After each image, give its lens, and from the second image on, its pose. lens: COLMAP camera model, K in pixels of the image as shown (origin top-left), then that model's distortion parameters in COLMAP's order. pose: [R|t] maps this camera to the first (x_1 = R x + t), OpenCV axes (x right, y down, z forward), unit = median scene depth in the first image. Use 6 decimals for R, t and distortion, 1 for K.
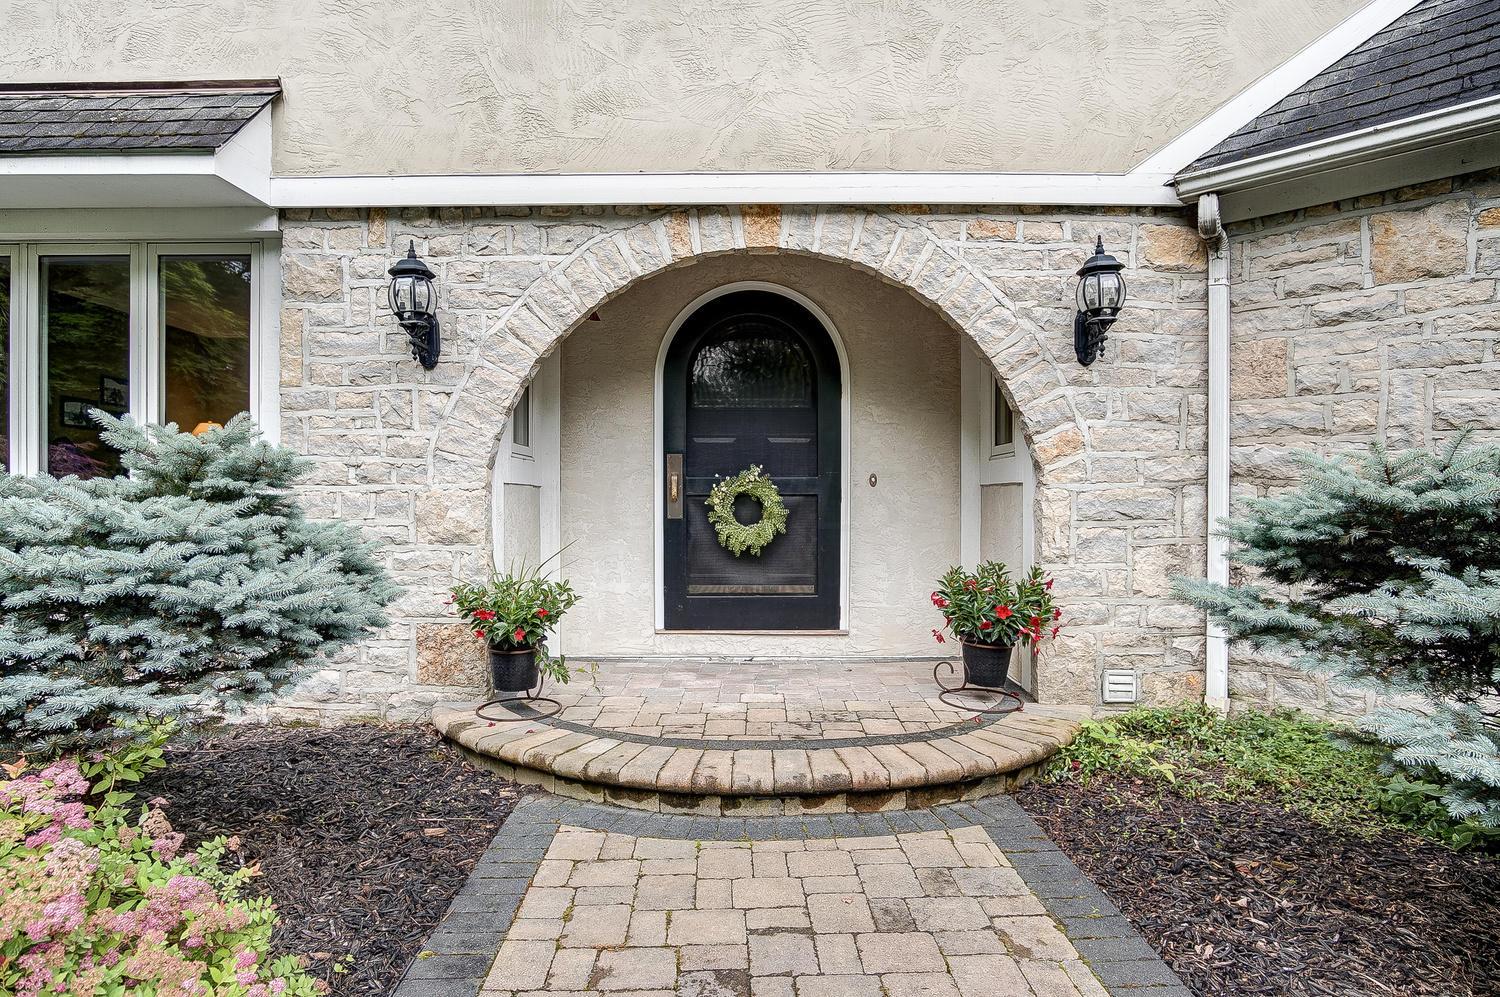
lens RADIAL K [[807.8, 0, 750.0], [0, 807.8, 498.5], [0, 0, 1]] dist [-0.001263, -0.000257]
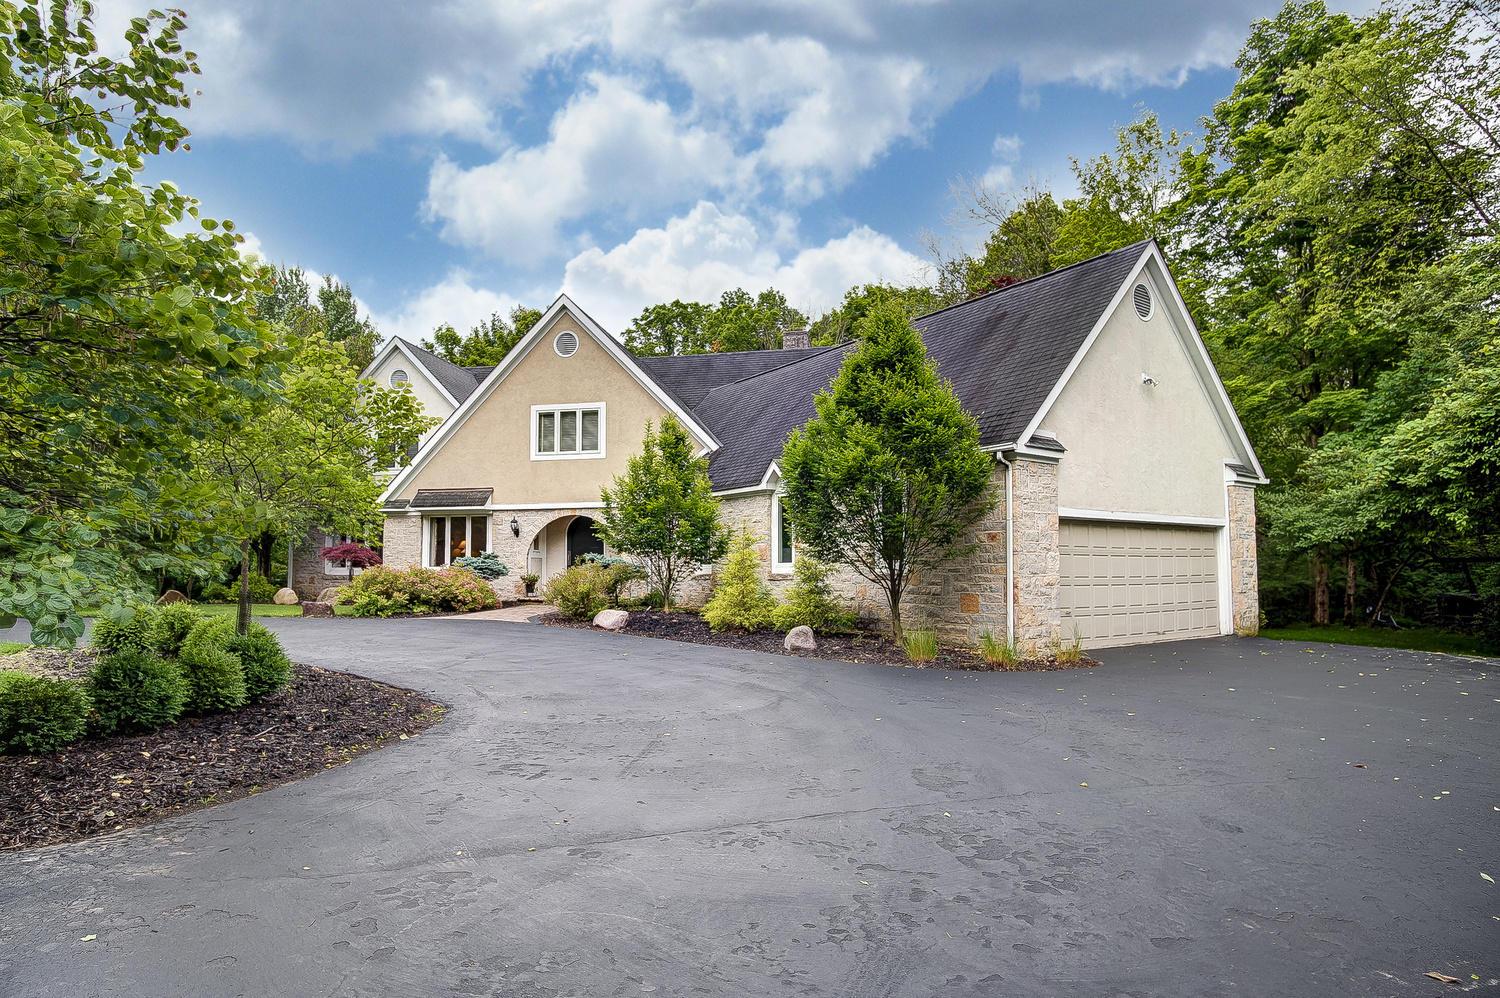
lens RADIAL K [[807.8, 0, 750.0], [0, 807.8, 499.0], [0, 0, 1]] dist [-0.001263, -0.000257]
pose [[0.992492, -0.018316, -0.120928, 1.906653], [0.007608, 0.996054, -0.088419, 0.086402], [0.122070, 0.086835, 0.988716, -4.405989]]
